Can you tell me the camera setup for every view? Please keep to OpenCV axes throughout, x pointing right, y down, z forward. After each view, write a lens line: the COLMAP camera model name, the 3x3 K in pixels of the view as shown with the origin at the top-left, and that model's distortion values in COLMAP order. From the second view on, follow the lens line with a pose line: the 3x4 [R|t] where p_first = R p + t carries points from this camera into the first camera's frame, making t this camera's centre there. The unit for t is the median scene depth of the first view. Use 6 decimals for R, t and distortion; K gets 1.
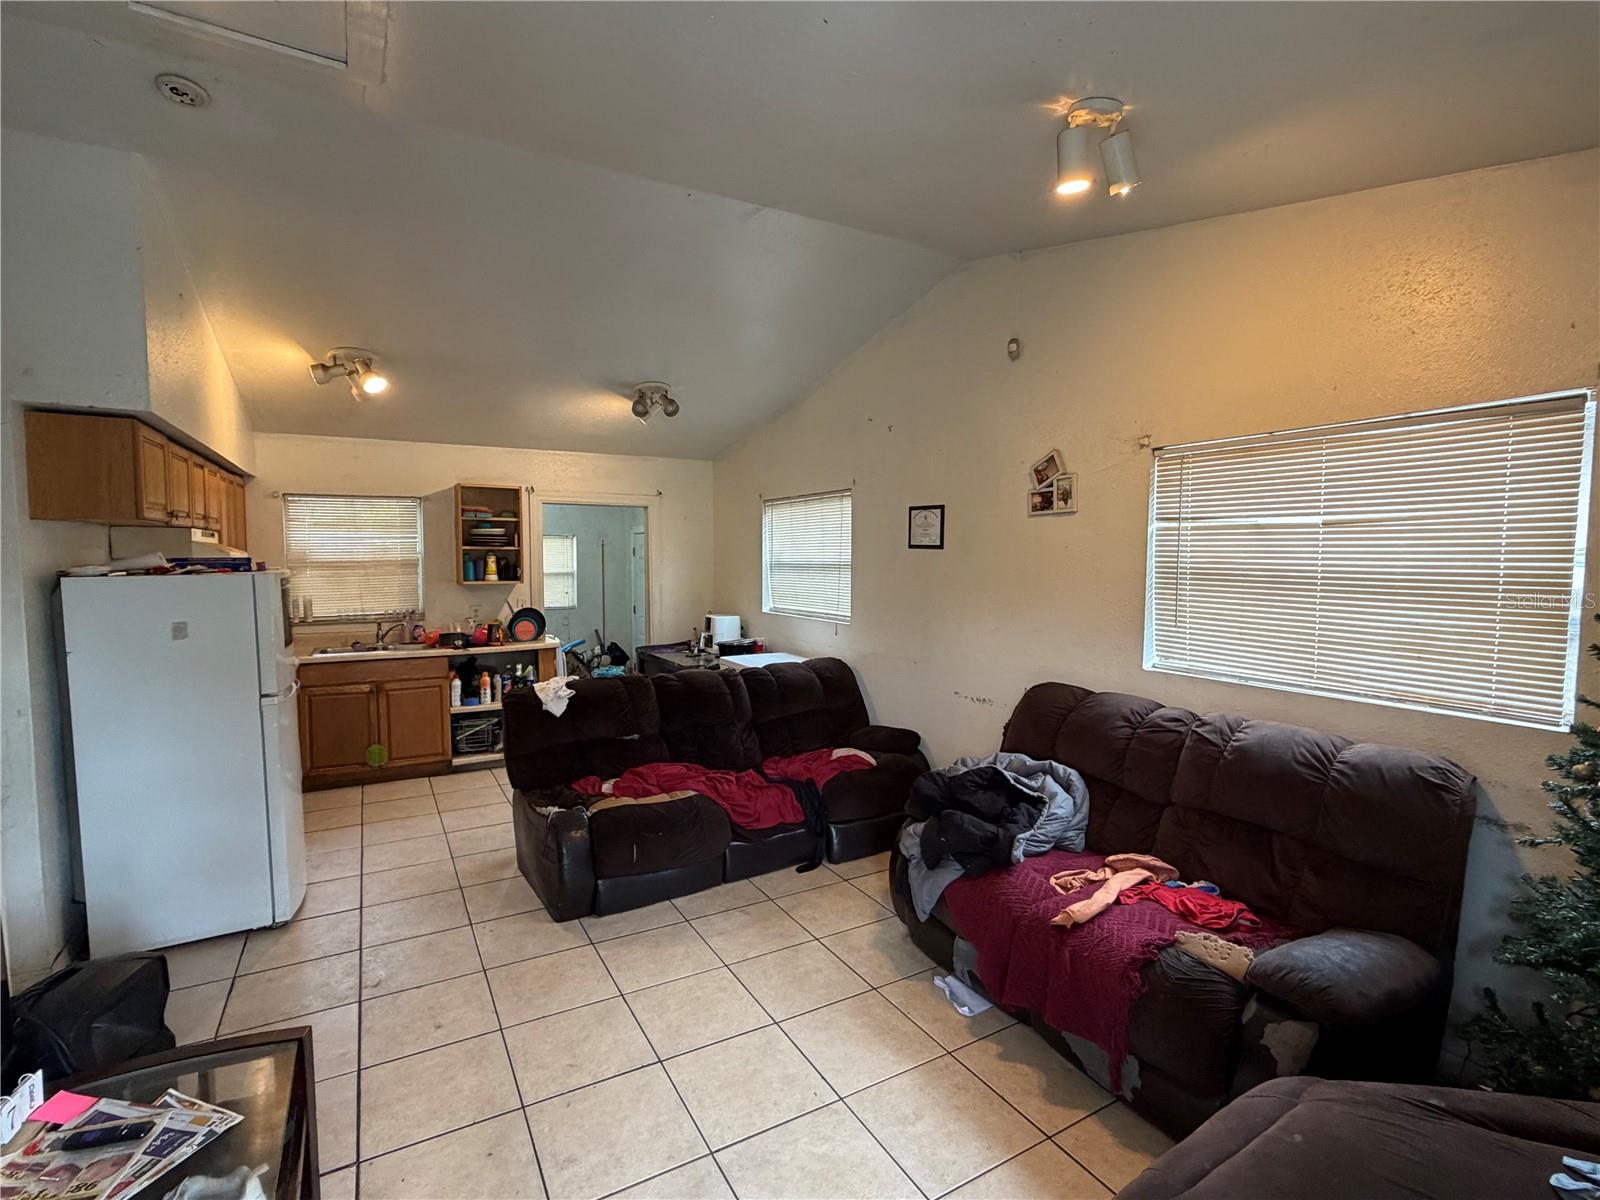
lens RADIAL K [[757.3, 0, 801.8], [0, 757.3, 604.0], [0, 0, 1]] dist [0.000601, -0.001208]
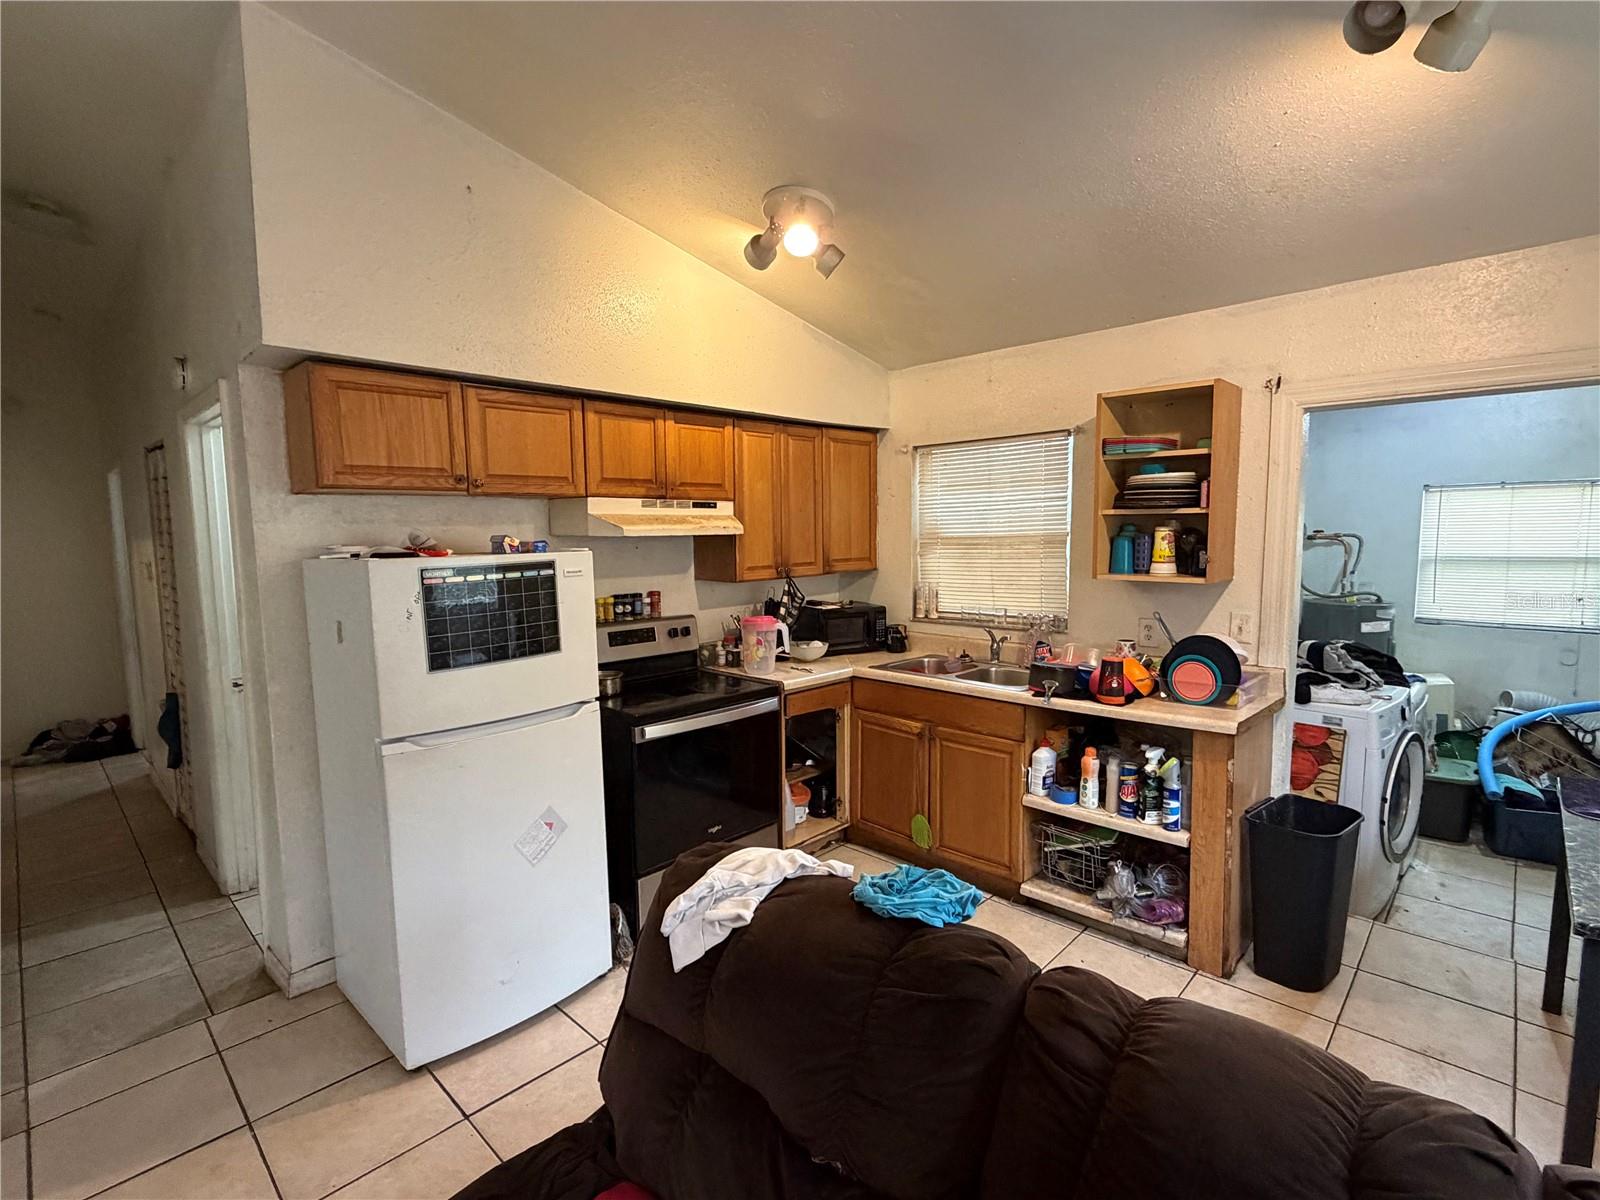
lens RADIAL K [[757.3, 0, 791.7], [0, 757.3, 599.7], [0, 0, 1]] dist [0.000601, -0.001208]
pose [[0.275166, 0.085282, -0.957607, 0.021106], [-0.051712, 0.995929, 0.073836, -0.040519], [0.960005, 0.029202, 0.278456, 0.635985]]
